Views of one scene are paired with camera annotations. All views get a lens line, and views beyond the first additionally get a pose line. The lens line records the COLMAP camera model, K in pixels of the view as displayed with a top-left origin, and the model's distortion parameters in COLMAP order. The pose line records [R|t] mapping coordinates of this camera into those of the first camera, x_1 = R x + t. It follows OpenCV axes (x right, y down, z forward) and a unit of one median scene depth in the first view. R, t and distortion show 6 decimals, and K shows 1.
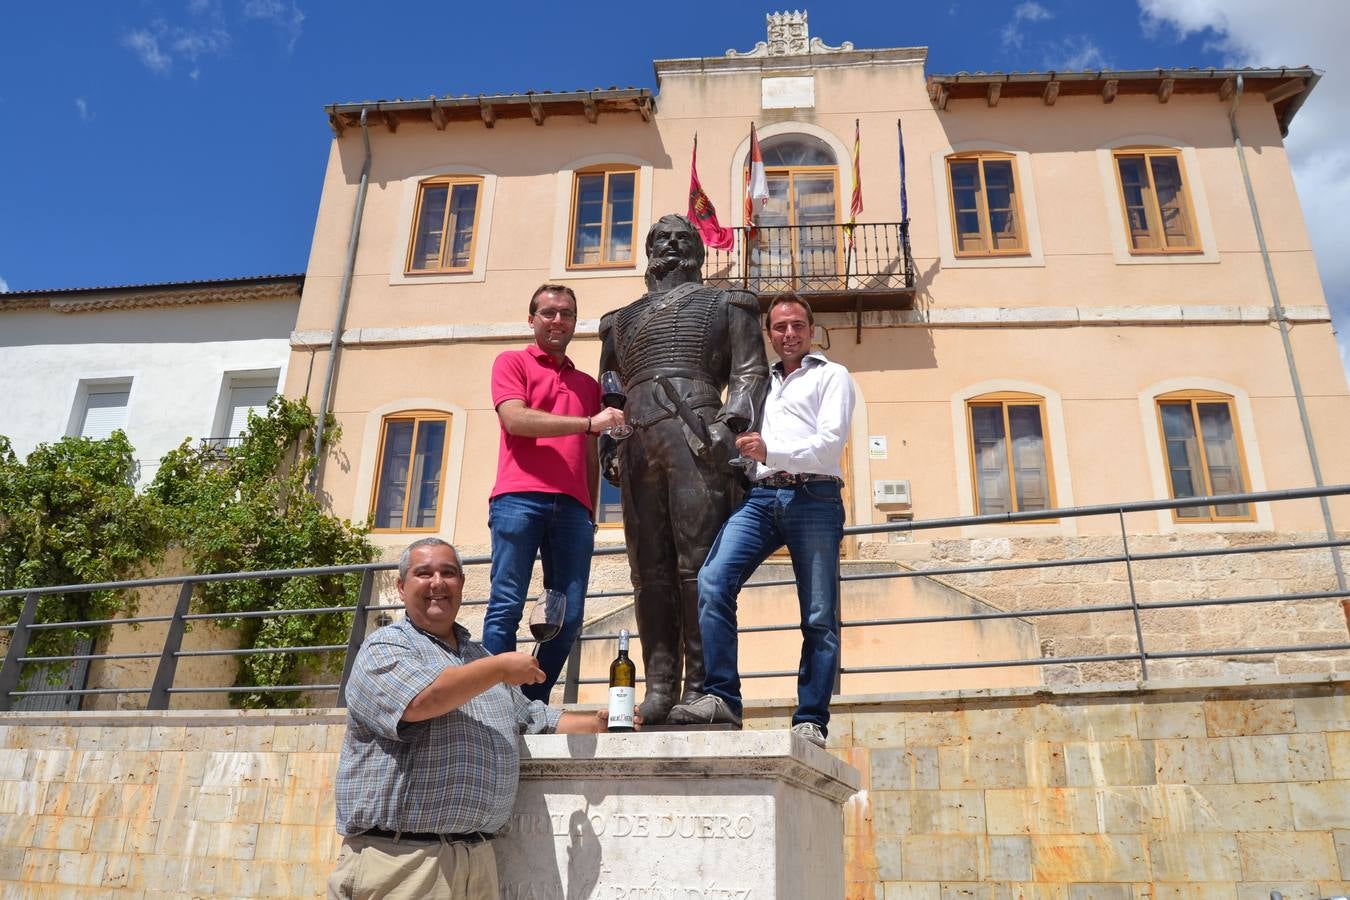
lens RADIAL K [[1068.1, 0, 689.5], [0, 1068.1, 443.1], [0, 0, 1]] dist [-0.067424, 0.006725]
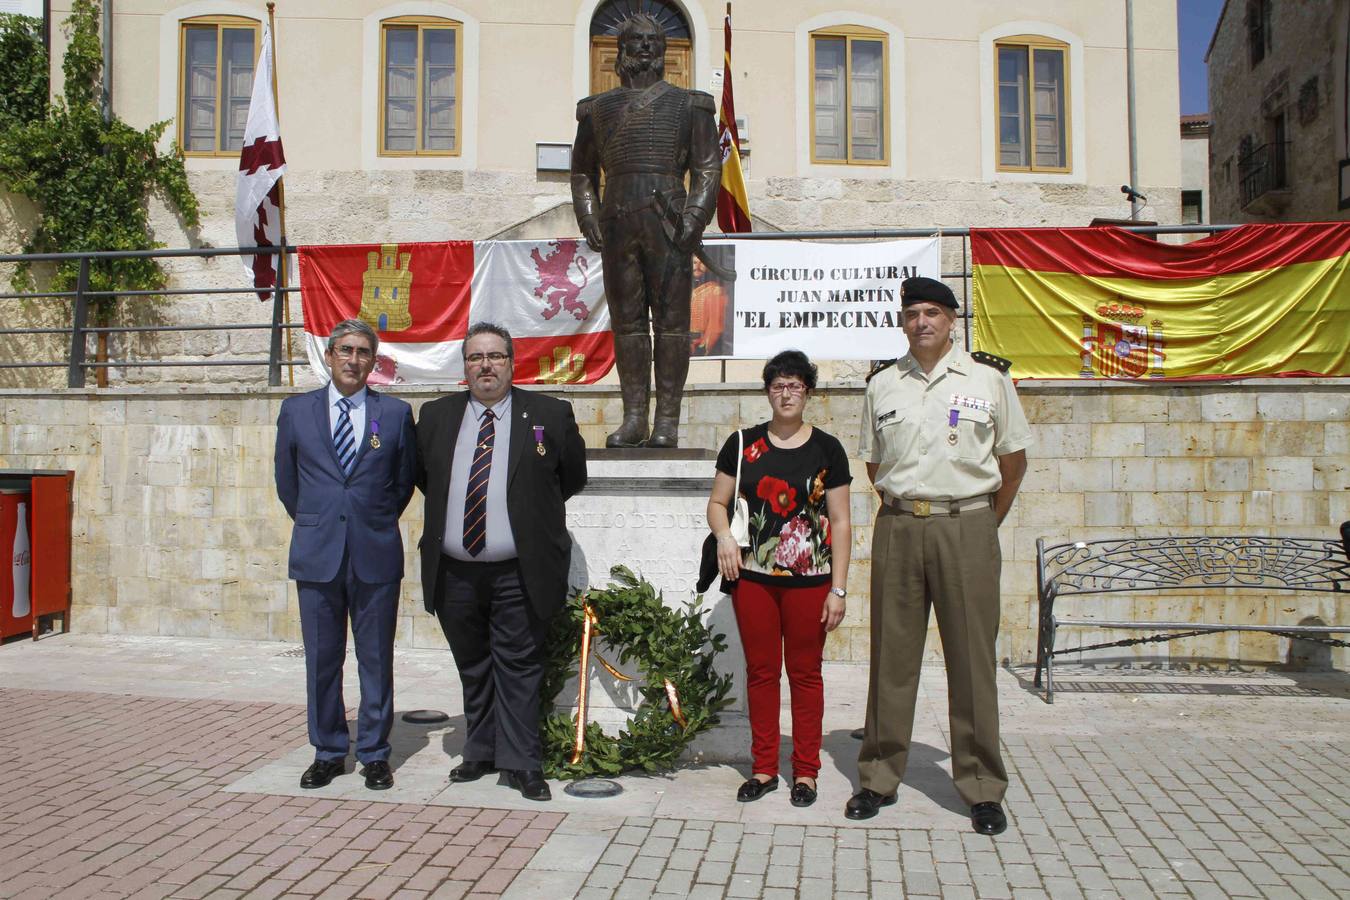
lens RADIAL K [[1227.5, 0, 675.0], [0, 1227.5, 450.0], [0, 0, 1]] dist [-0.148947, 0.236497]
pose [[0.981817, -0.017596, 0.189015, -0.163269], [-0.053936, 0.928802, 0.366631, -0.176800], [-0.182008, -0.370159, 0.910964, -0.262738]]
